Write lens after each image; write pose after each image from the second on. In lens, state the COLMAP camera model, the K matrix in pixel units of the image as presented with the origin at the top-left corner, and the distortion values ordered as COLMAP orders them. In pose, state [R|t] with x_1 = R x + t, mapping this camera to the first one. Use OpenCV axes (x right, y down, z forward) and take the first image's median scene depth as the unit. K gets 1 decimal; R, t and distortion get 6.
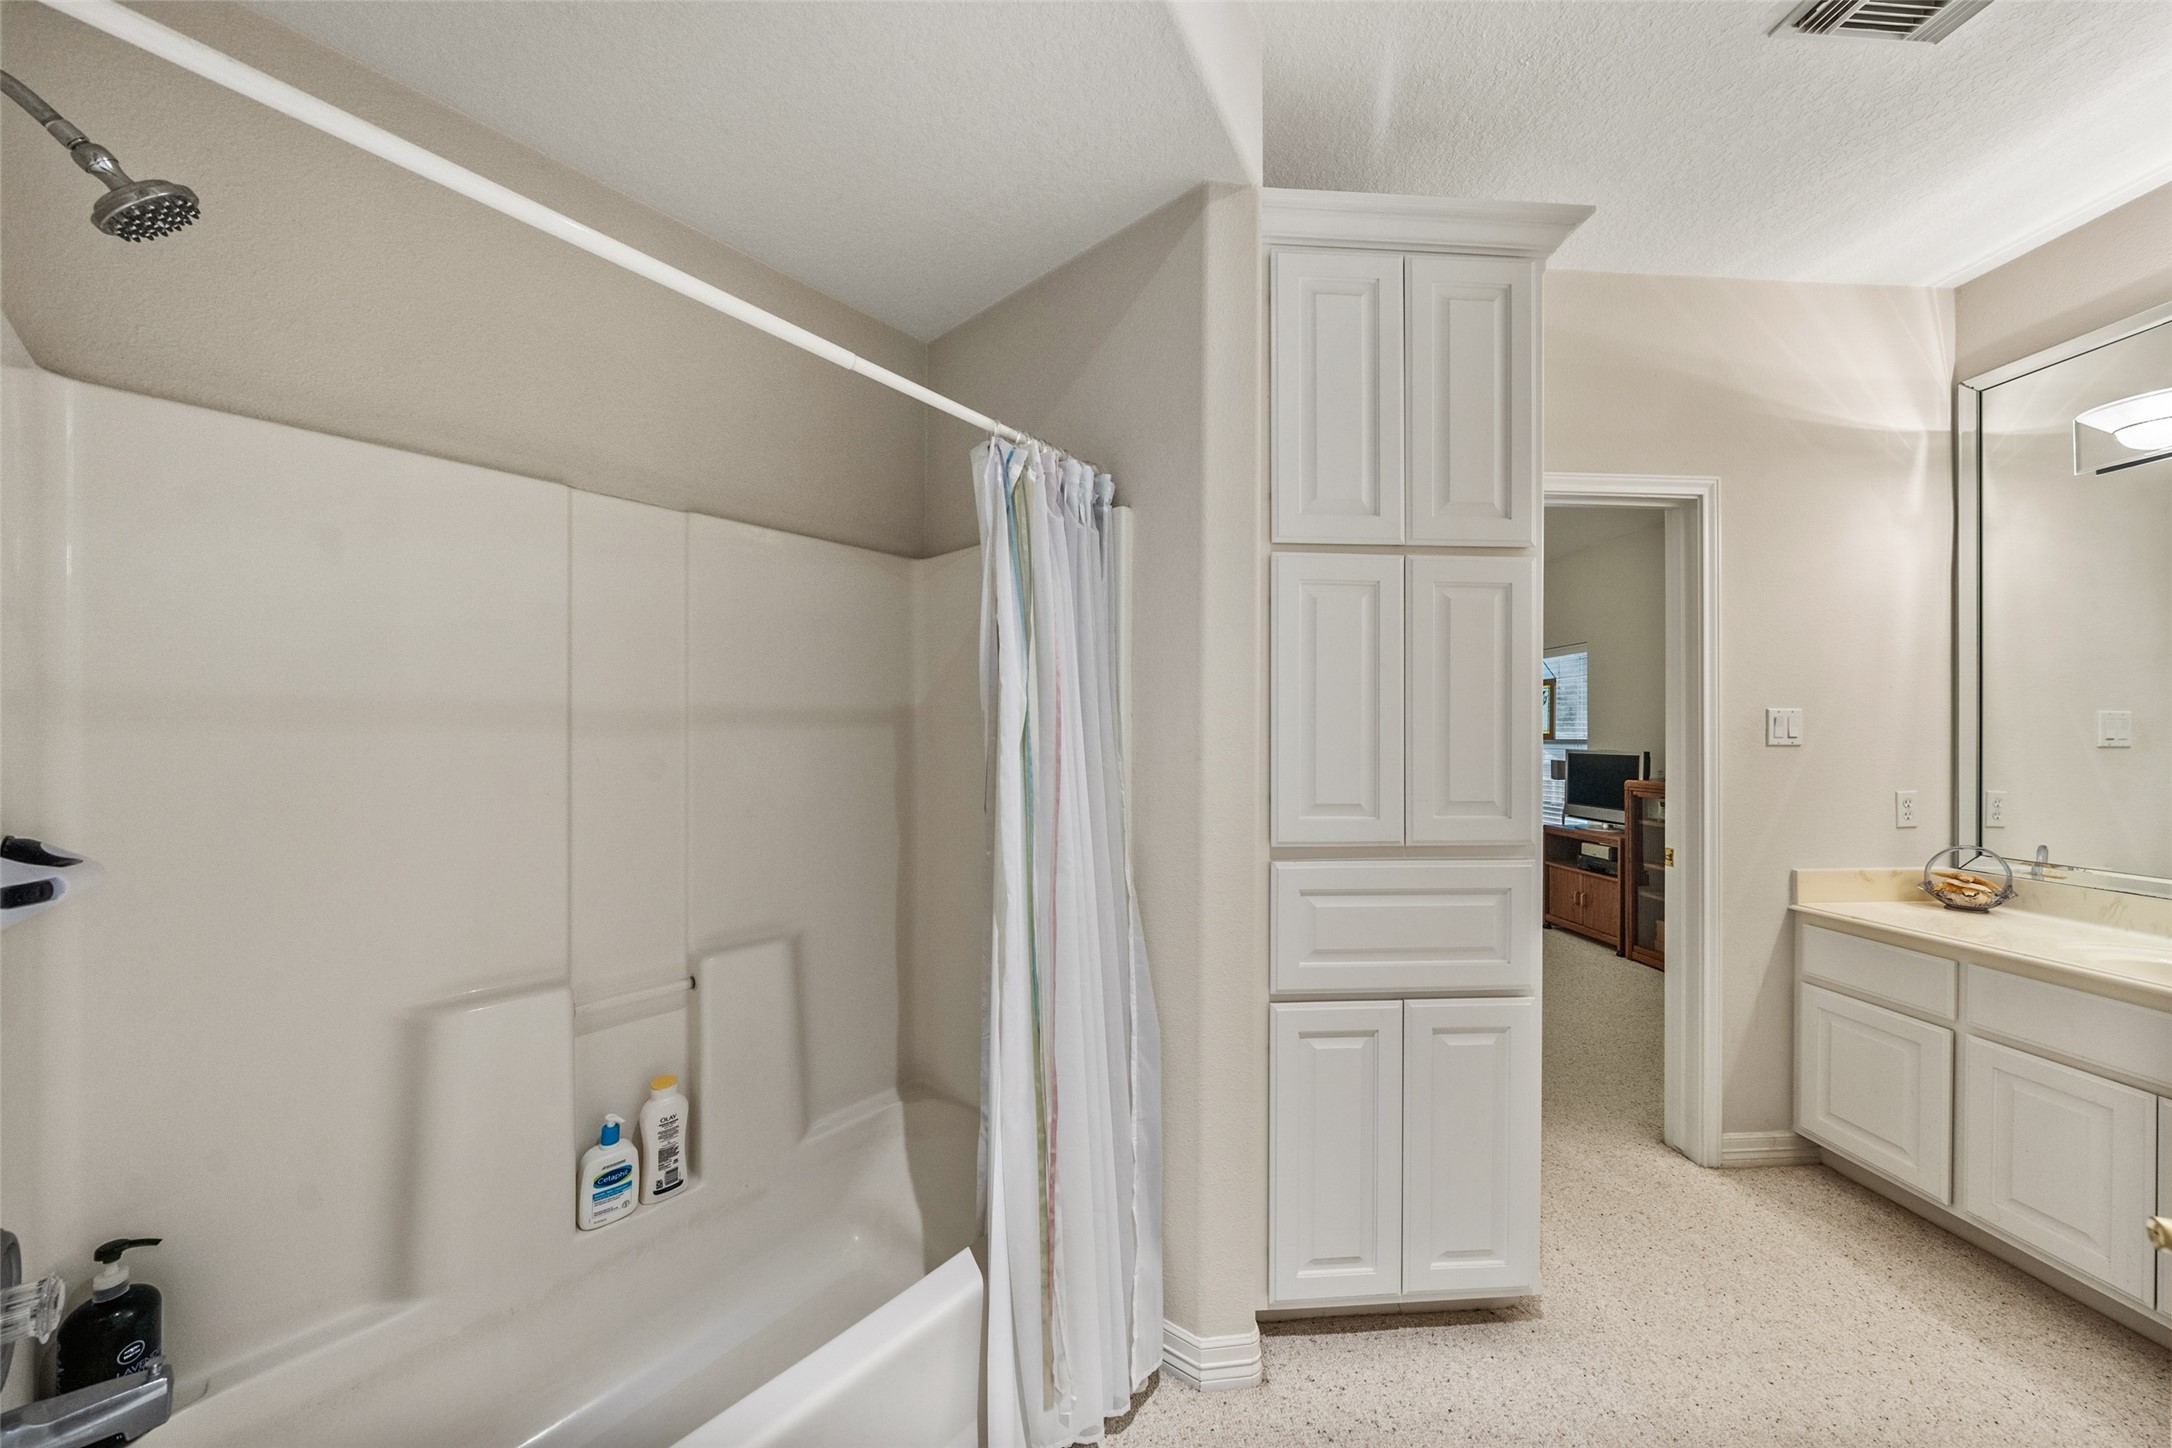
lens RADIAL K [[736.9, 0, 1098.3], [0, 736.9, 736.2], [0, 0, 1]] dist [-0.004434, -0.000230]
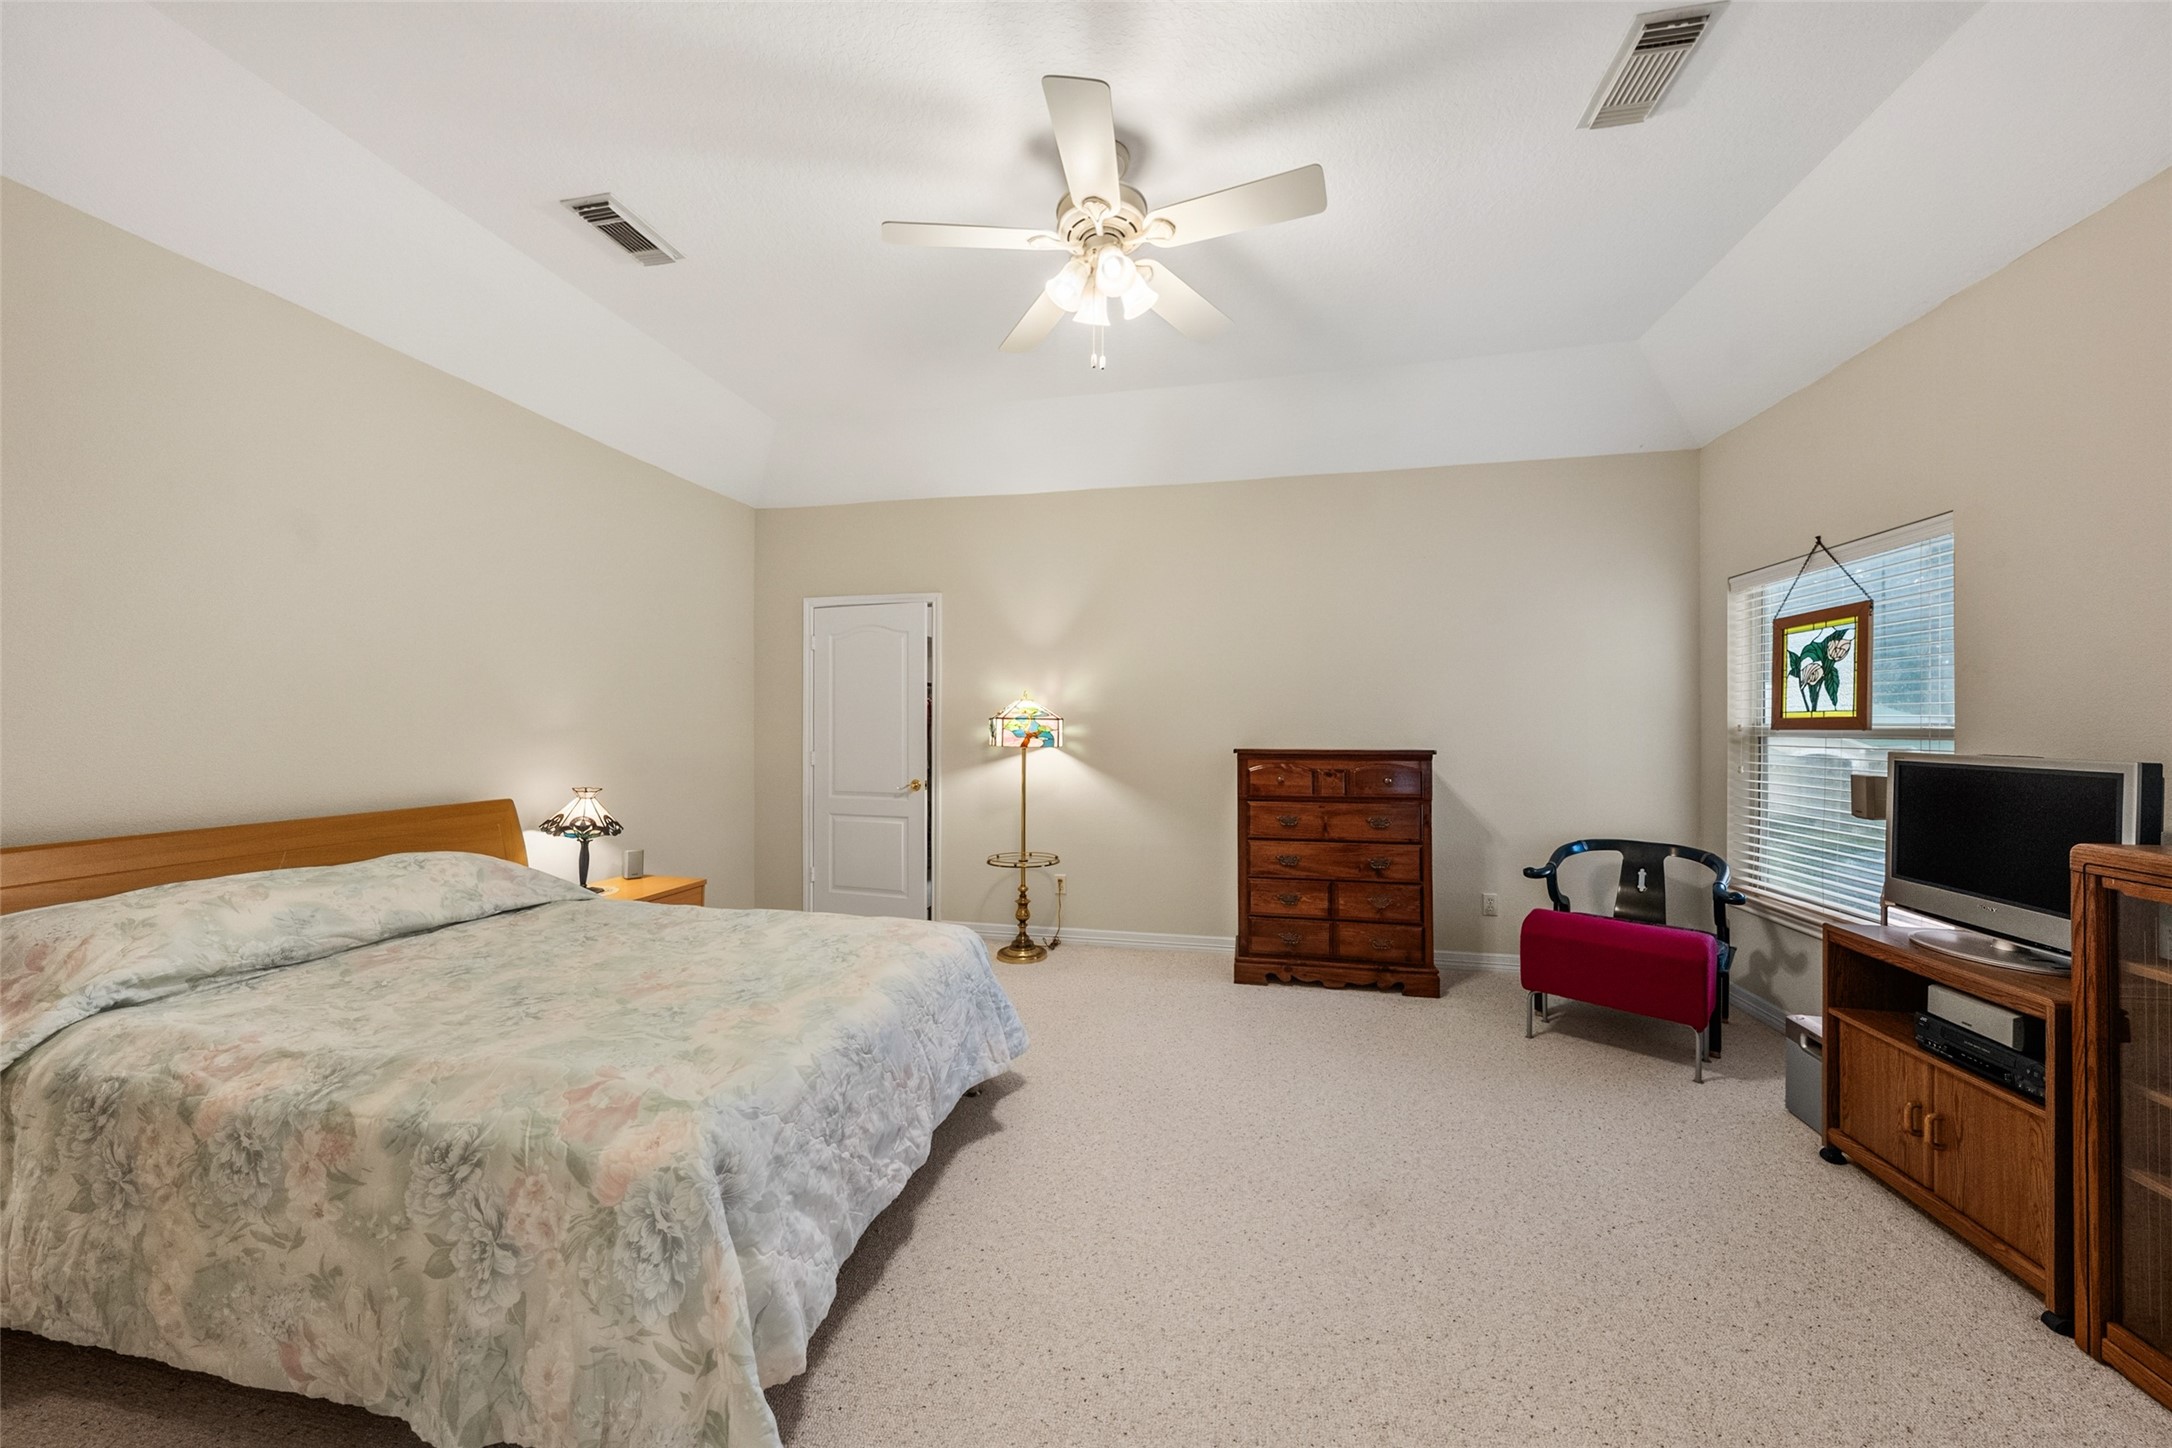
lens RADIAL K [[736.9, 0, 1071.6], [0, 736.9, 719.7], [0, 0, 1]] dist [-0.004434, -0.000230]
pose [[0.947287, -0.005789, -0.320333, 0.372275], [0.003472, 0.999964, -0.007805, 0.000363], [0.320366, 0.006281, 0.947273, 0.509447]]
